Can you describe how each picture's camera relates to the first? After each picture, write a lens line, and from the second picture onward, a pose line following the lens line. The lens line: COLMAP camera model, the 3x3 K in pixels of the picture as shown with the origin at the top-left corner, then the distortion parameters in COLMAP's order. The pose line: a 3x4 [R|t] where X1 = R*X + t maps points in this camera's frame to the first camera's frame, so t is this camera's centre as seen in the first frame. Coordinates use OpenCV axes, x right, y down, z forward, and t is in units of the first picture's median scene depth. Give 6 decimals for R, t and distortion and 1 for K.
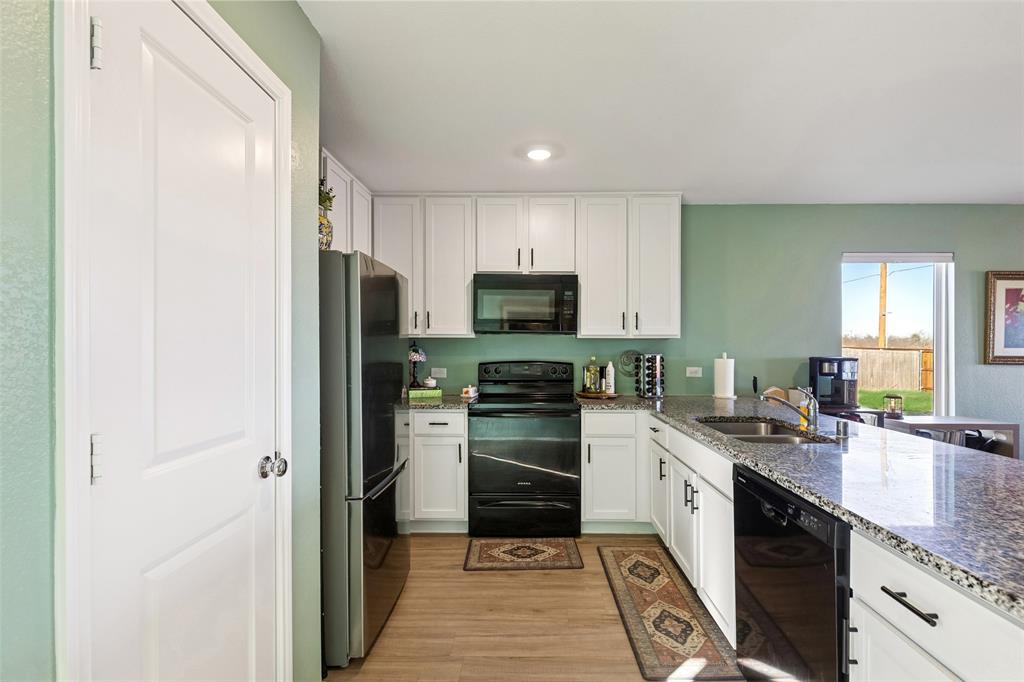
lens RADIAL K [[472.2, 0, 521.9], [0, 472.2, 345.4], [0, 0, 1]] dist [0.009737, -0.000099]
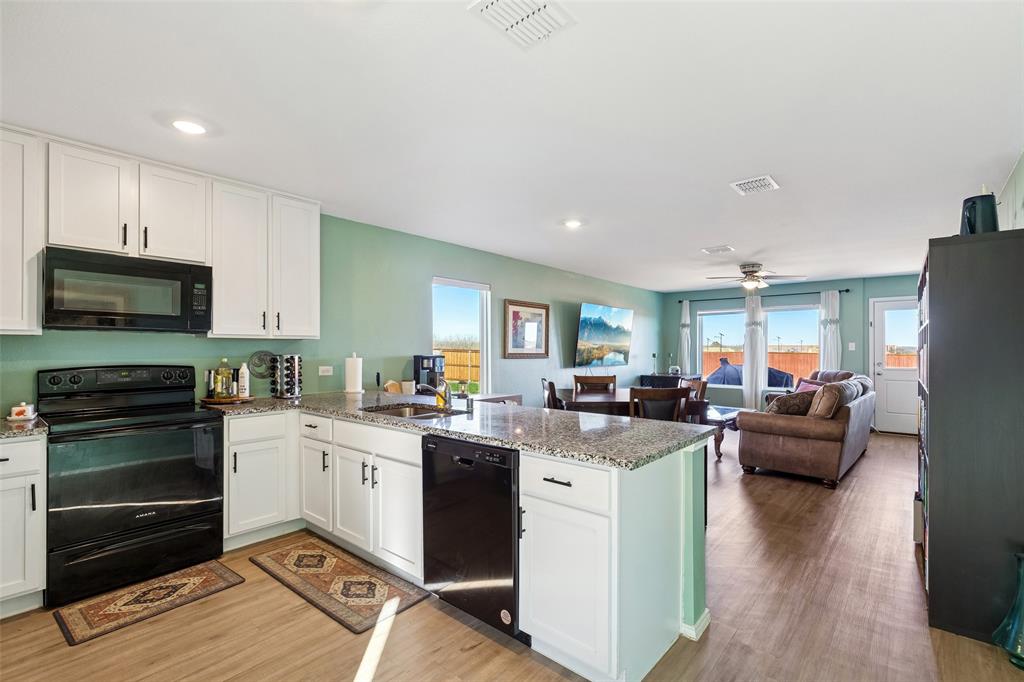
lens RADIAL K [[472.2, 0, 521.9], [0, 472.2, 345.4], [0, 0, 1]] dist [0.009737, -0.000099]
pose [[0.632692, 0.002592, 0.774399, -0.220492], [-0.000854, 0.999996, -0.002650, 0.001200], [-0.774403, 0.001015, 0.632692, -0.024745]]
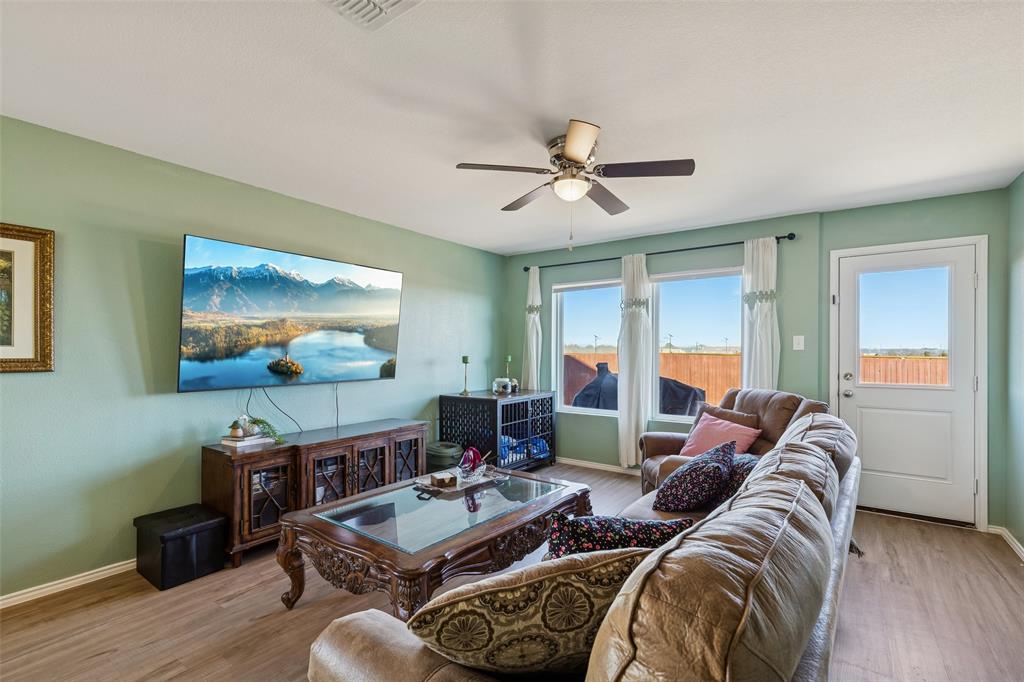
lens RADIAL K [[467.1, 0, 524.0], [0, 467.1, 350.7], [0, 0, 1]] dist [0.000853, -0.000076]
pose [[0.567534, -0.005054, 0.823335, 1.234991], [0.000758, 0.999984, 0.005616, 0.012925], [-0.823350, -0.002564, 0.567529, 0.096146]]
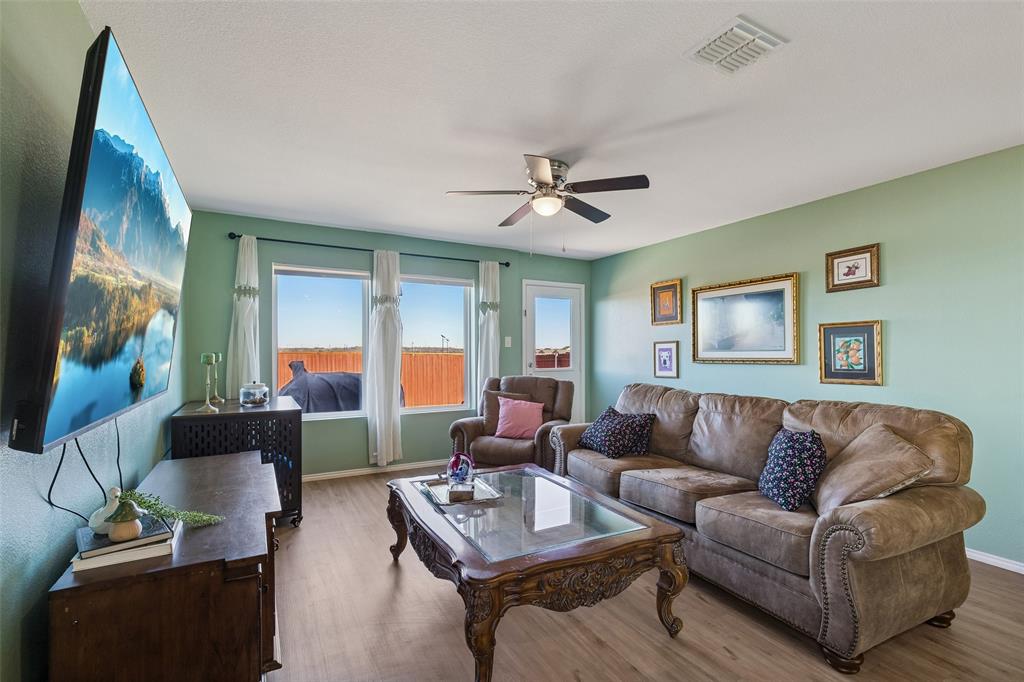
lens RADIAL K [[467.1, 0, 524.0], [0, 467.1, 350.7], [0, 0, 1]] dist [0.000853, -0.000076]
pose [[-0.507055, -0.005929, 0.861893, 1.160360], [-0.005361, 0.999979, 0.003725, 0.025036], [-0.861897, -0.002732, -0.507076, 1.024574]]
